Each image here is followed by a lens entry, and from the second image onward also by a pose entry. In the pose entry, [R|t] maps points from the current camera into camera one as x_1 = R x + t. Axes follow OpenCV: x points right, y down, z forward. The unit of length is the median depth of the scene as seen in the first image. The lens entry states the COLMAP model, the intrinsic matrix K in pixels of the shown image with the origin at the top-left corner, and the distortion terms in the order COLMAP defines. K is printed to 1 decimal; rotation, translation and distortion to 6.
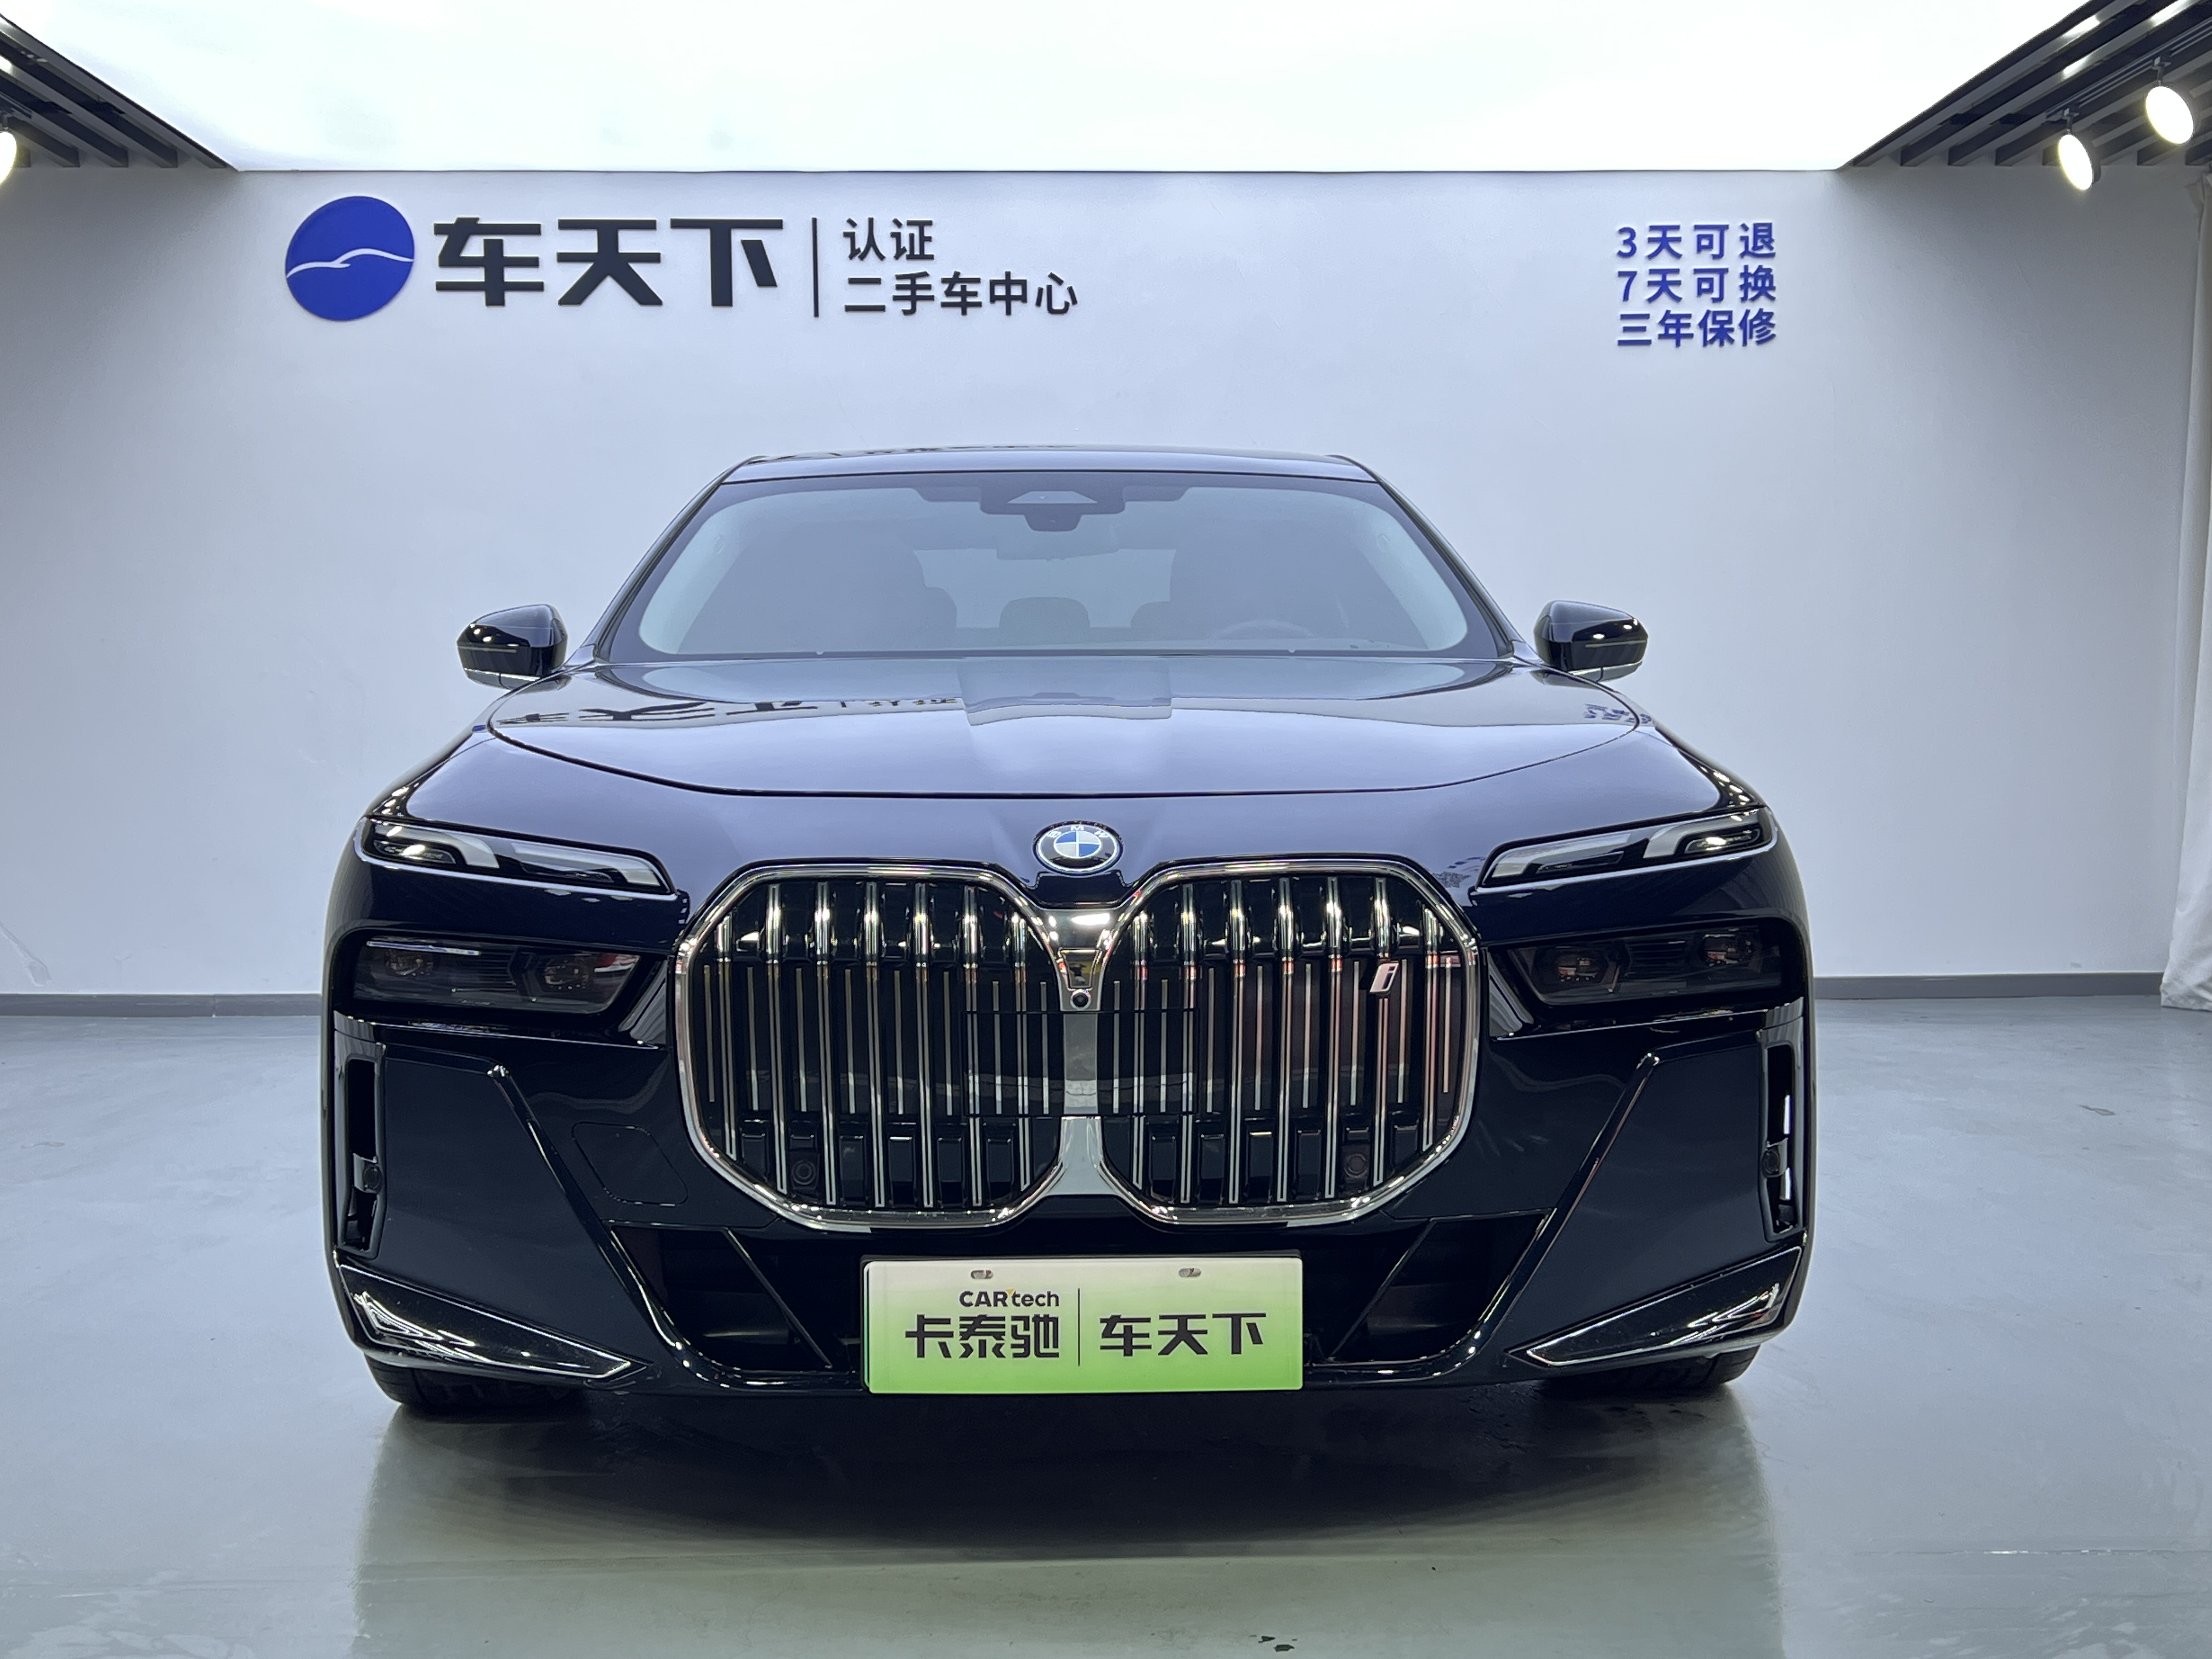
lens RADIAL K [[2659.9, 0, 1093.4], [0, 2659.9, 832.2], [0, 0, 1]] dist [0.134668, 0.000000]
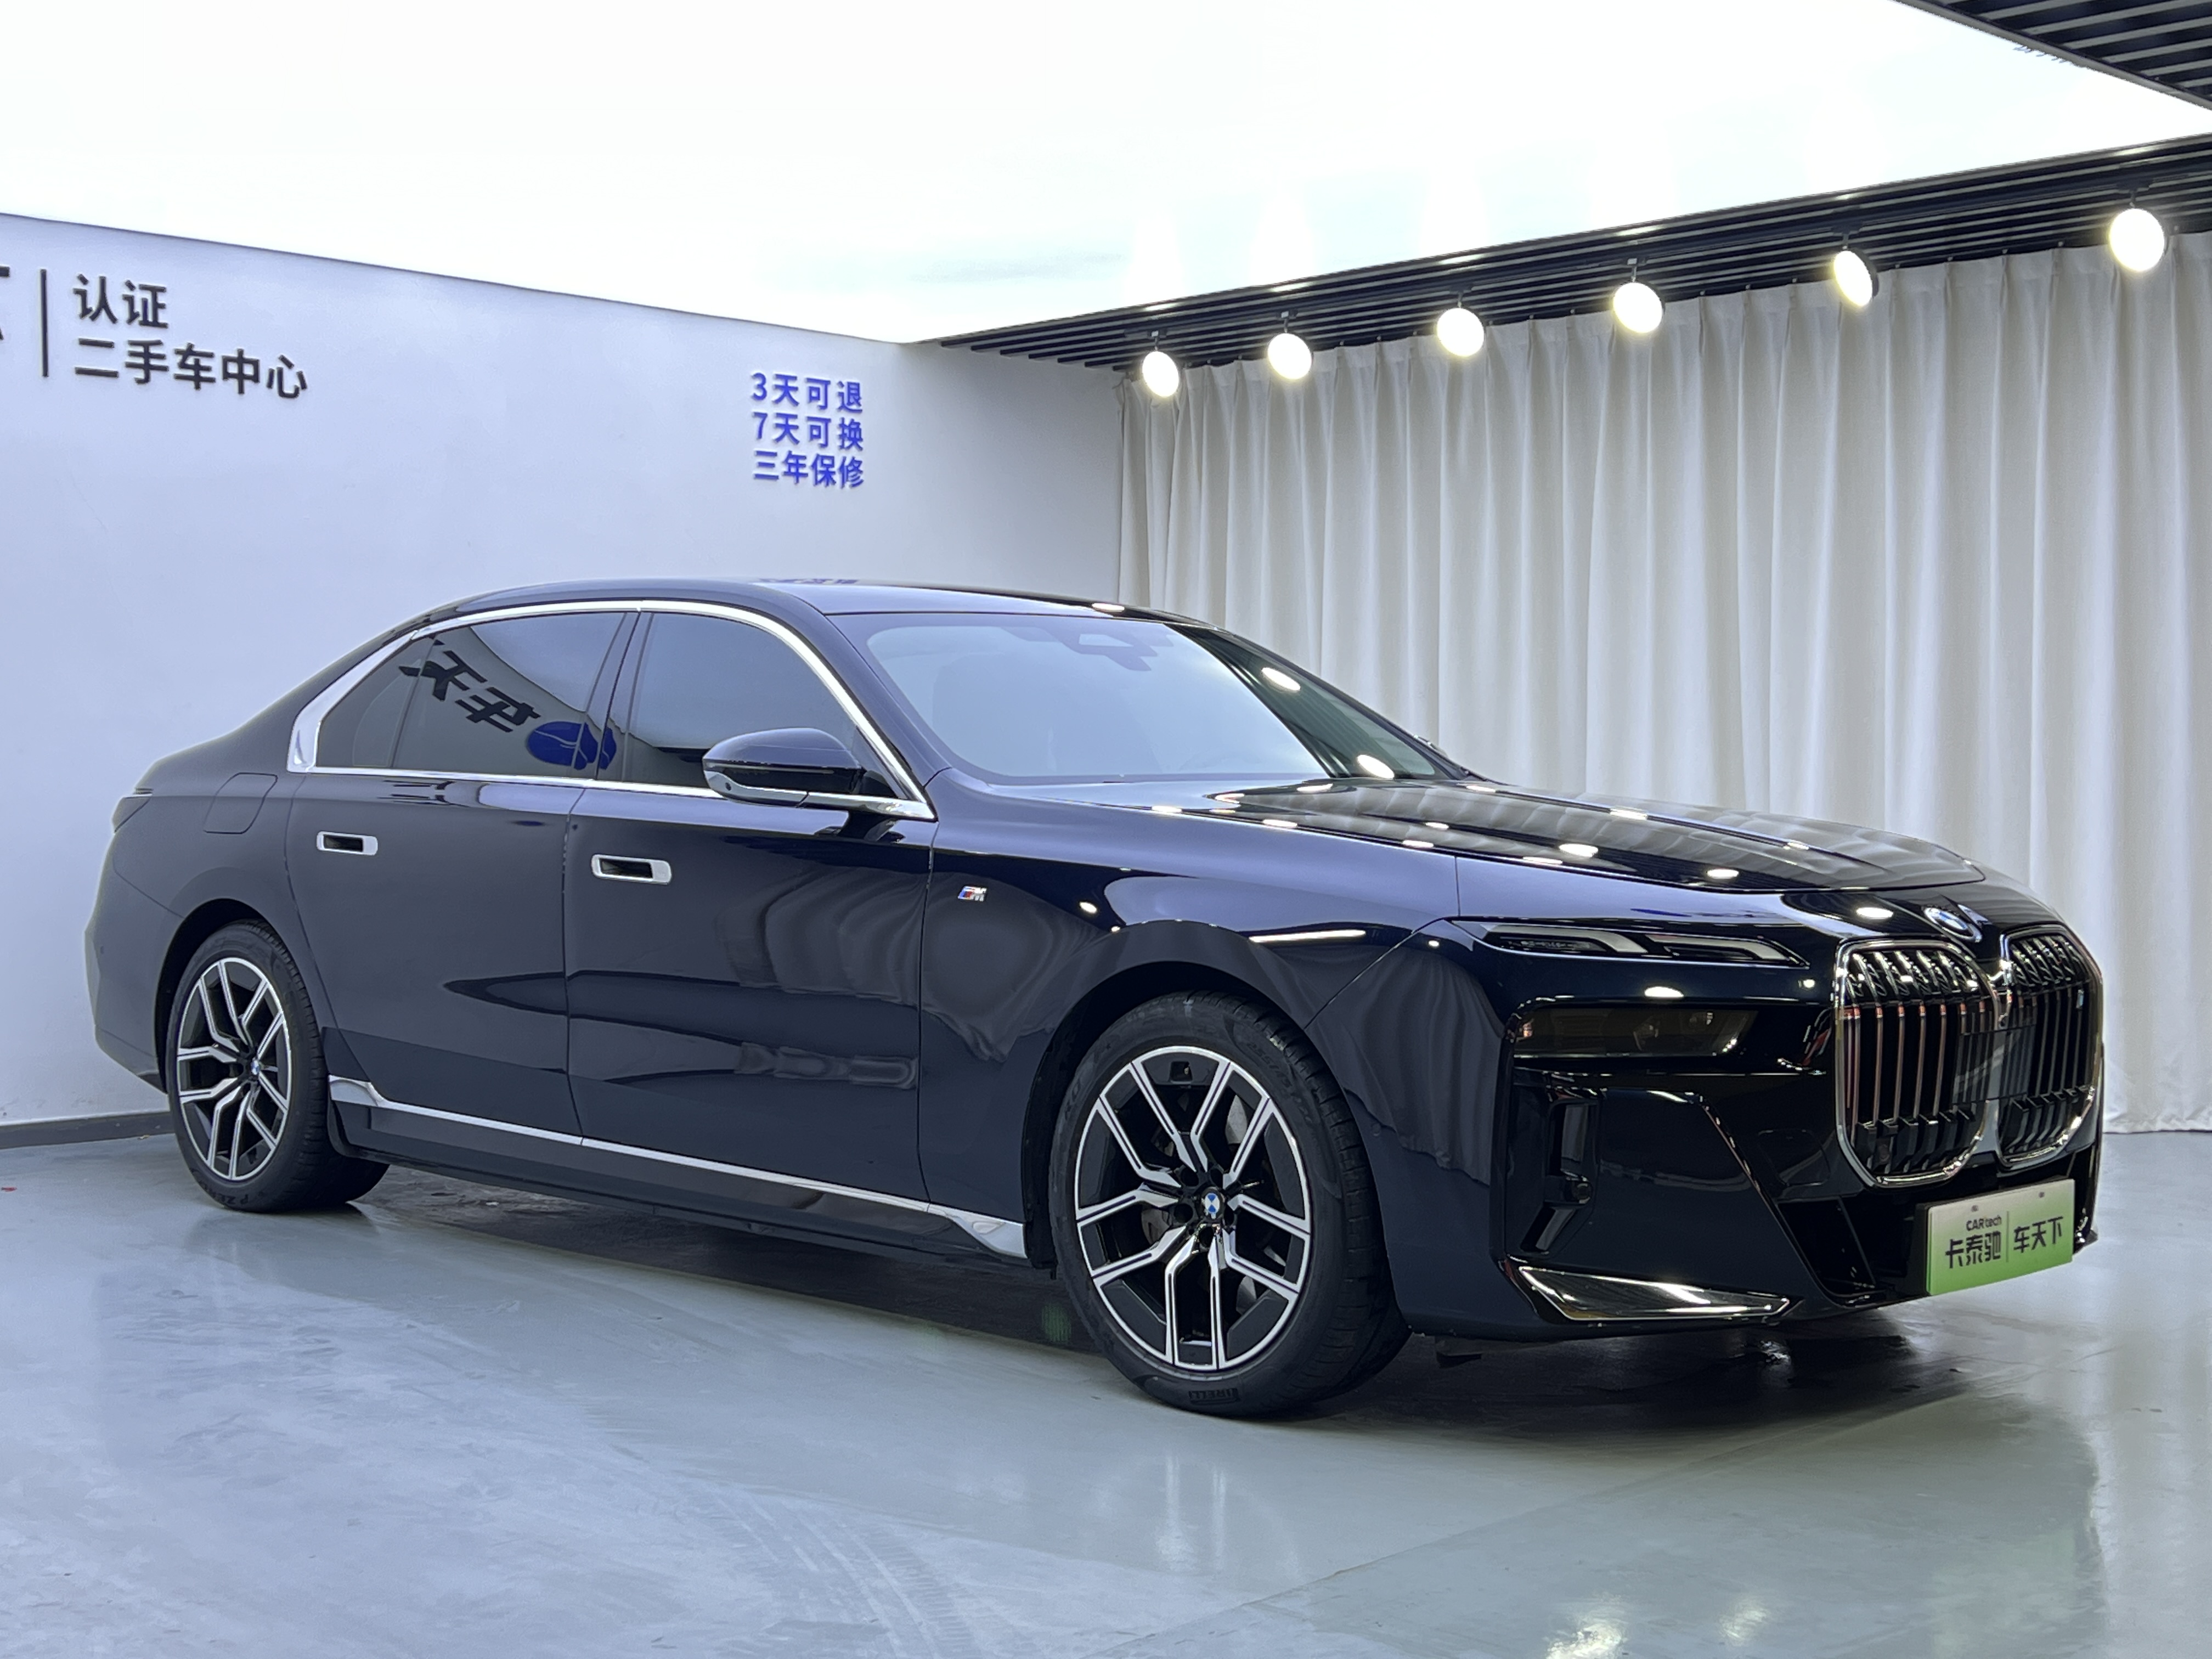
lens RADIAL K [[2907.4, 0, 1111.3], [0, 2907.4, 840.7], [0, 0, 1]] dist [-0.004212, 0.000000]
pose [[0.723757, -0.008280, 0.690006, -0.522462], [0.034494, 0.999112, -0.024192, 0.000727], [-0.689193, 0.041310, 0.723400, 0.046205]]
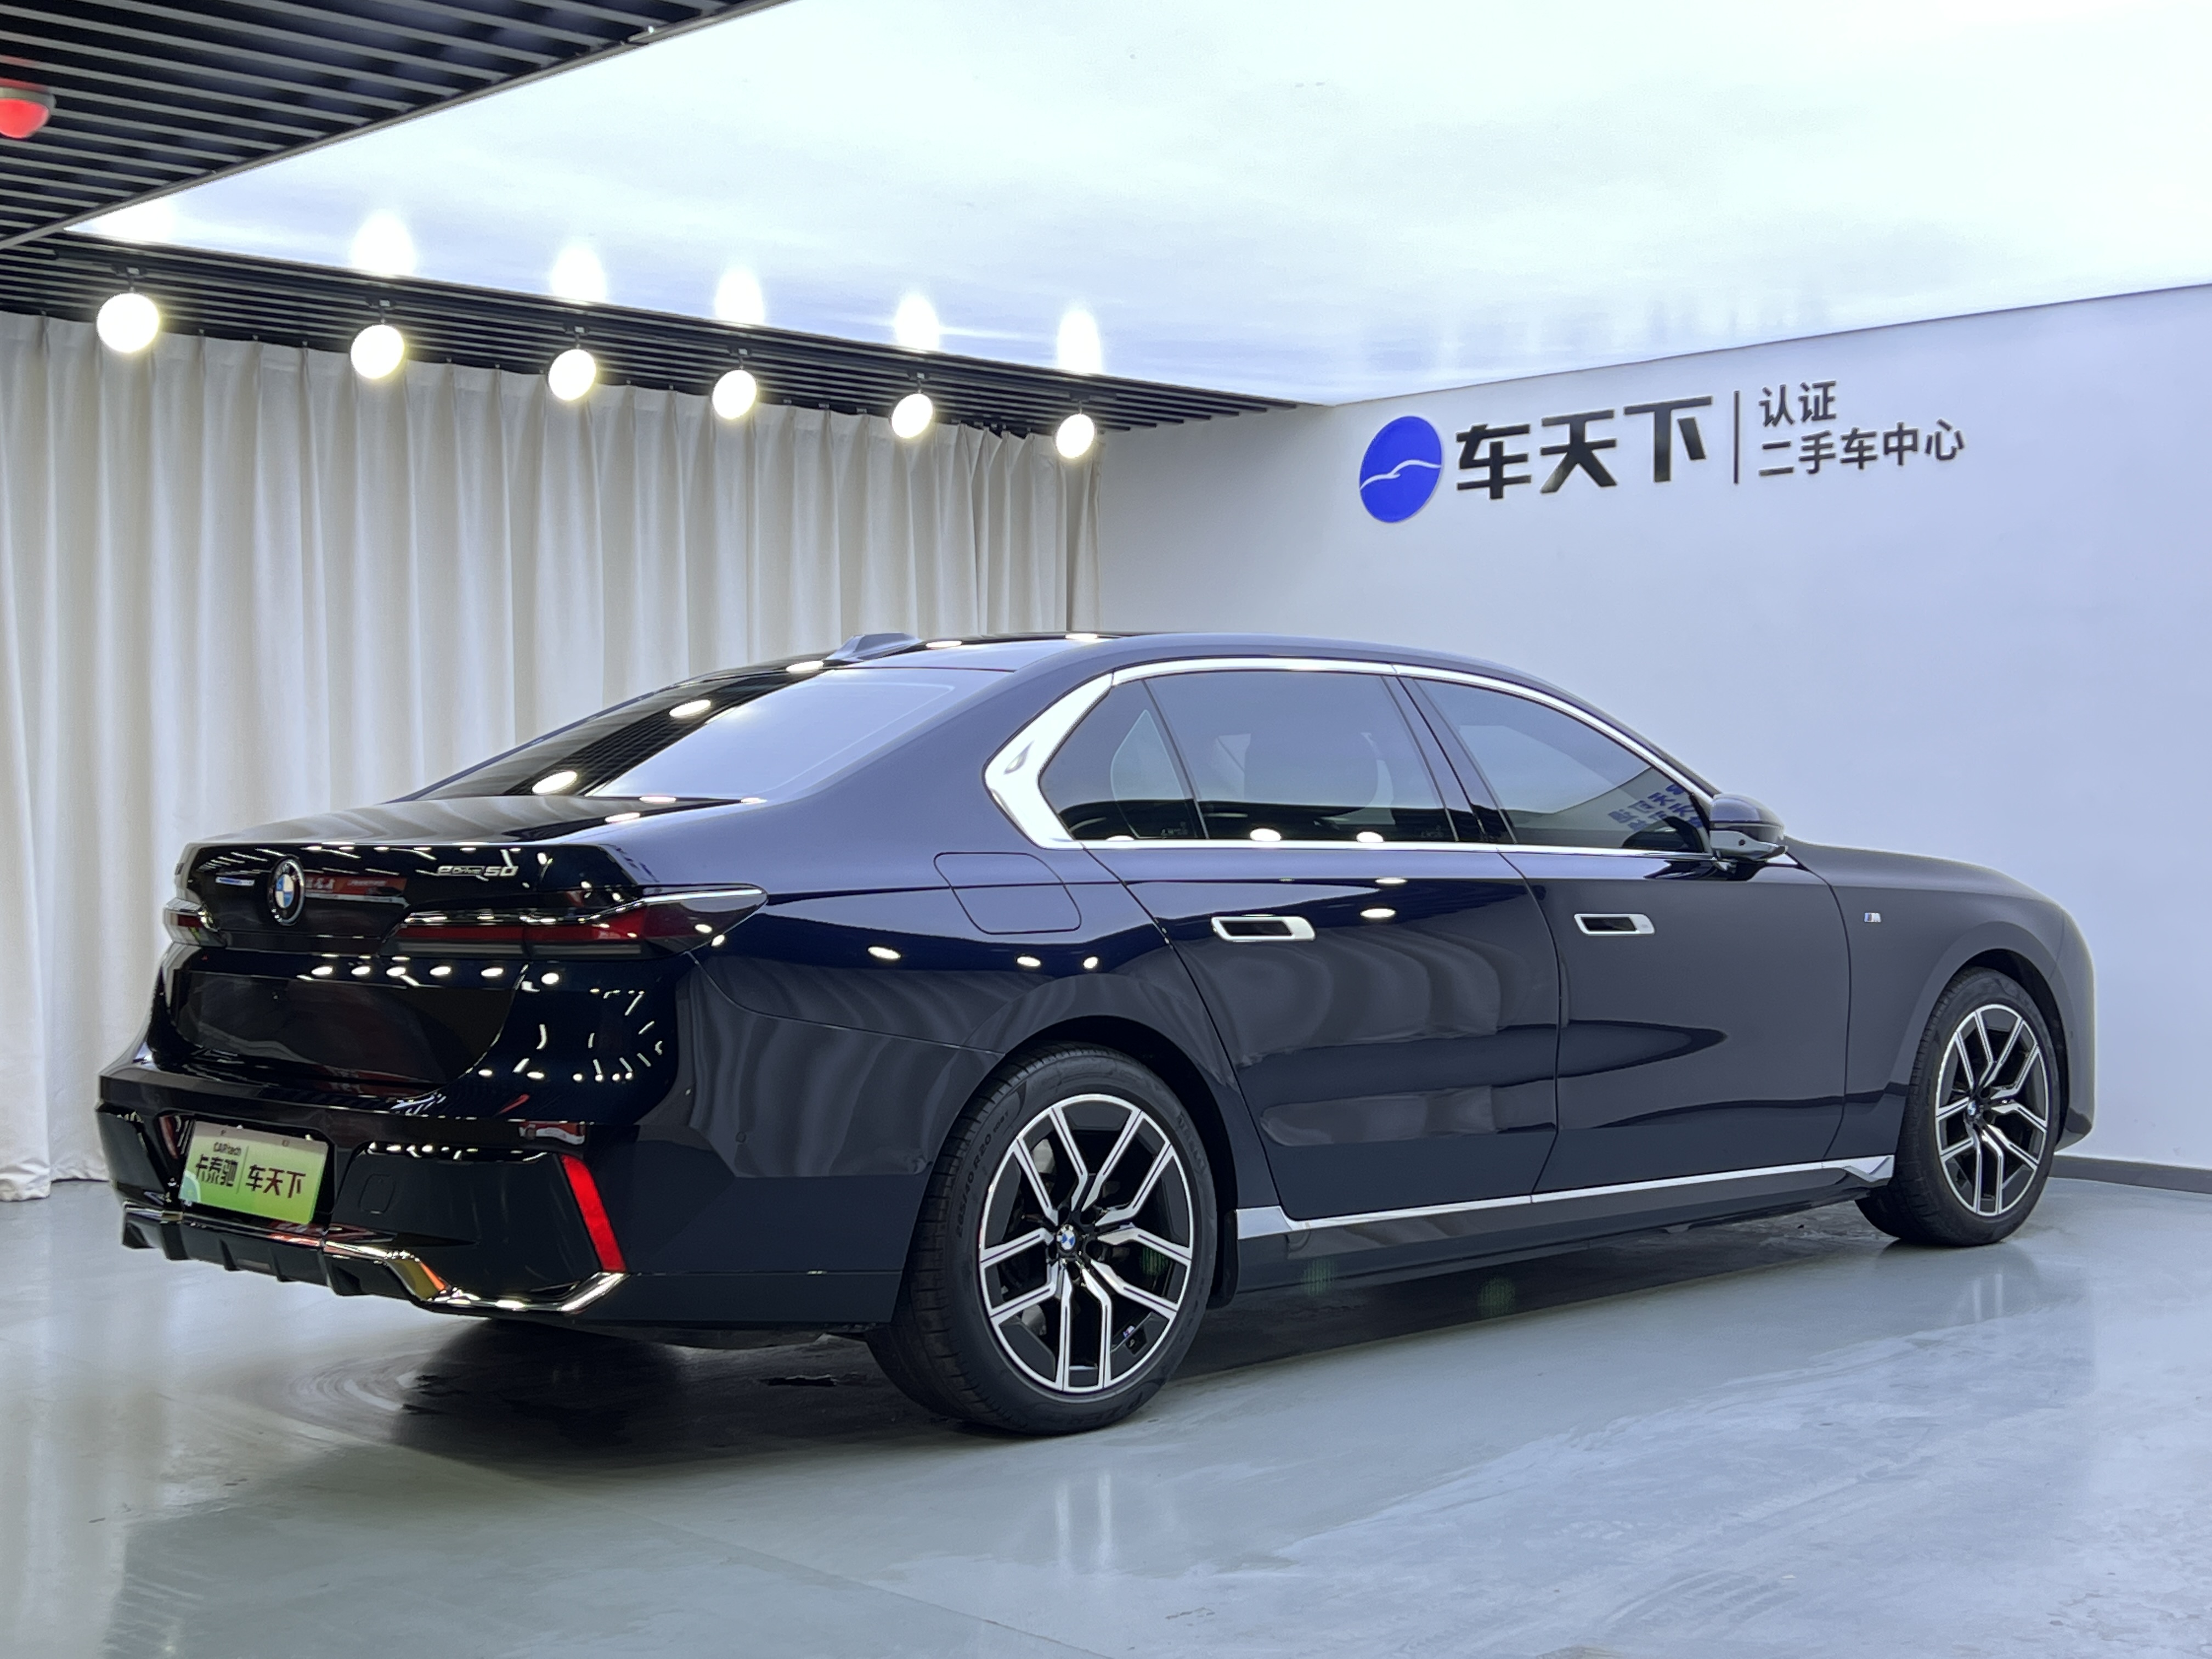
lens RADIAL K [[2899.4, 0, 1104.2], [0, 2899.4, 810.9], [0, 0, 1]] dist [0.046758, 0.000000]
pose [[0.686828, 0.004190, -0.726808, 0.554706], [-0.043854, 0.998400, -0.035686, -0.013073], [0.725496, 0.056383, 0.685913, 0.046832]]
